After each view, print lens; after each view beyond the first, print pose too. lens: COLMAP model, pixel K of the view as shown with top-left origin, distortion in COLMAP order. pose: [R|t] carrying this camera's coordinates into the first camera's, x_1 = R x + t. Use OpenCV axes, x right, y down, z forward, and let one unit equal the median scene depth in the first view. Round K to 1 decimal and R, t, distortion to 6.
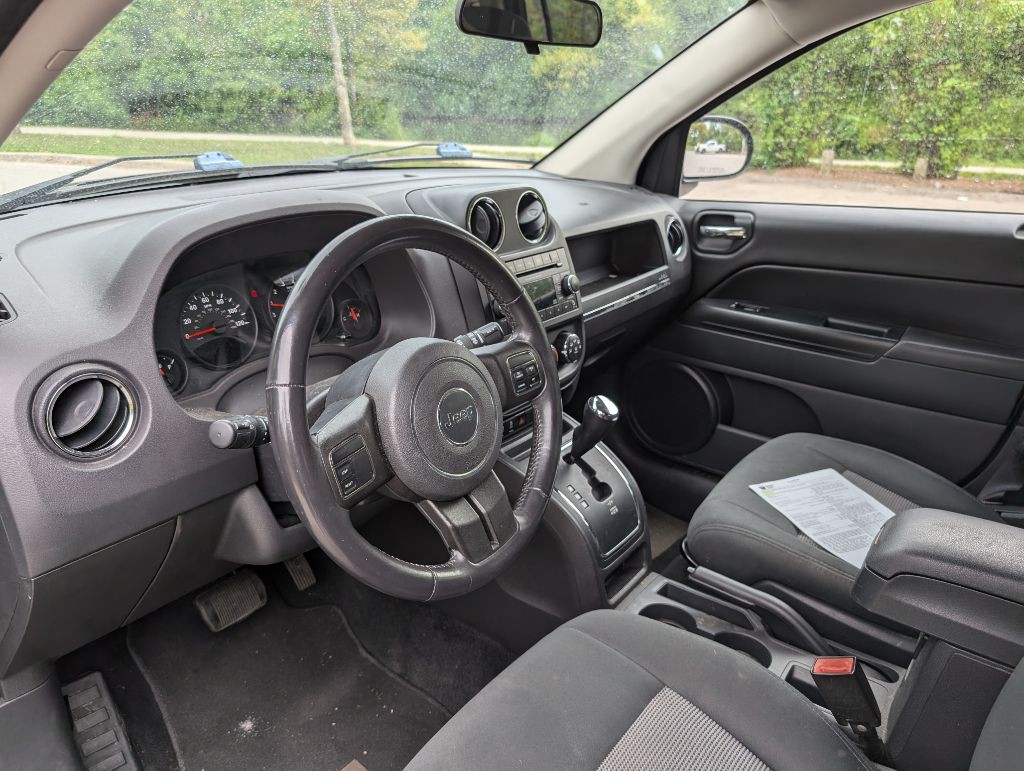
lens RADIAL K [[772.8, 0, 512.0], [0, 772.8, 385.5], [0, 0, 1]] dist [-0.006789, -0.002417]
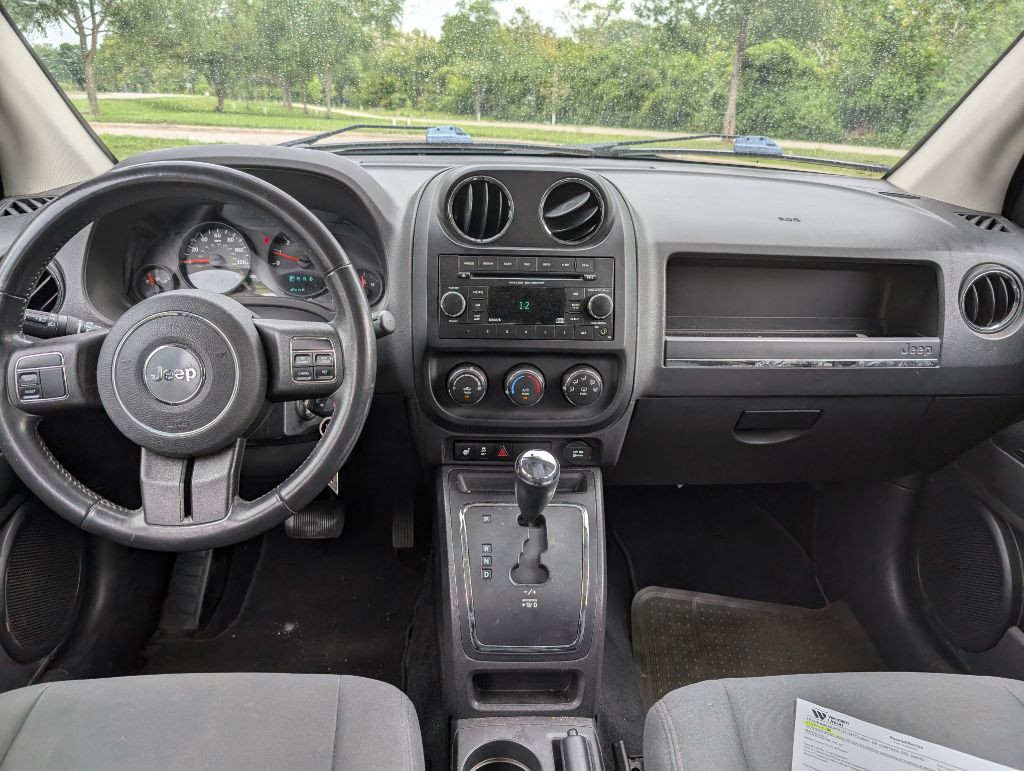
lens RADIAL K [[763.9, 0, 512.0], [0, 763.9, 385.5], [0, 0, 1]] dist [0.045699, -0.082985]
pose [[0.624787, 0.274714, -0.730872, 0.586945], [-0.288588, 0.951025, 0.110763, -0.114038], [0.725505, 0.141718, 0.673467, 0.433193]]
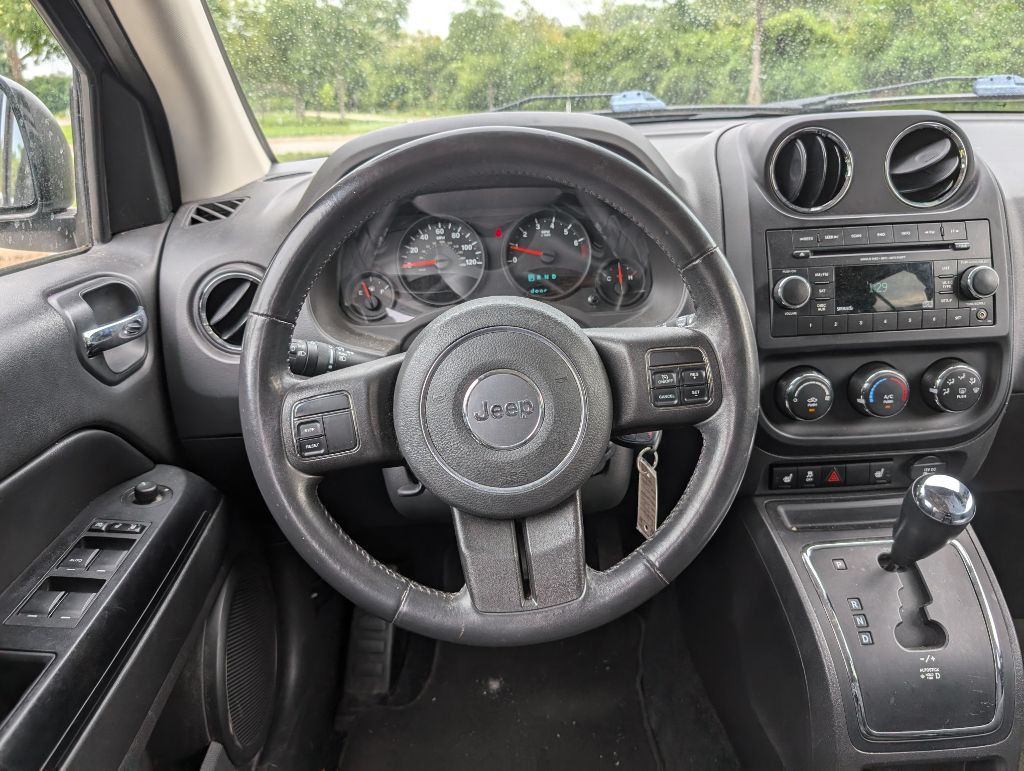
lens RADIAL K [[767.0, 0, 506.5], [0, 767.0, 369.1], [0, 0, 1]] dist [-0.003797, -0.006480]
pose [[0.621801, 0.223465, -0.750617, 0.300717], [-0.220538, 0.969605, 0.105969, -0.048451], [0.751483, 0.099648, 0.652184, 0.347678]]
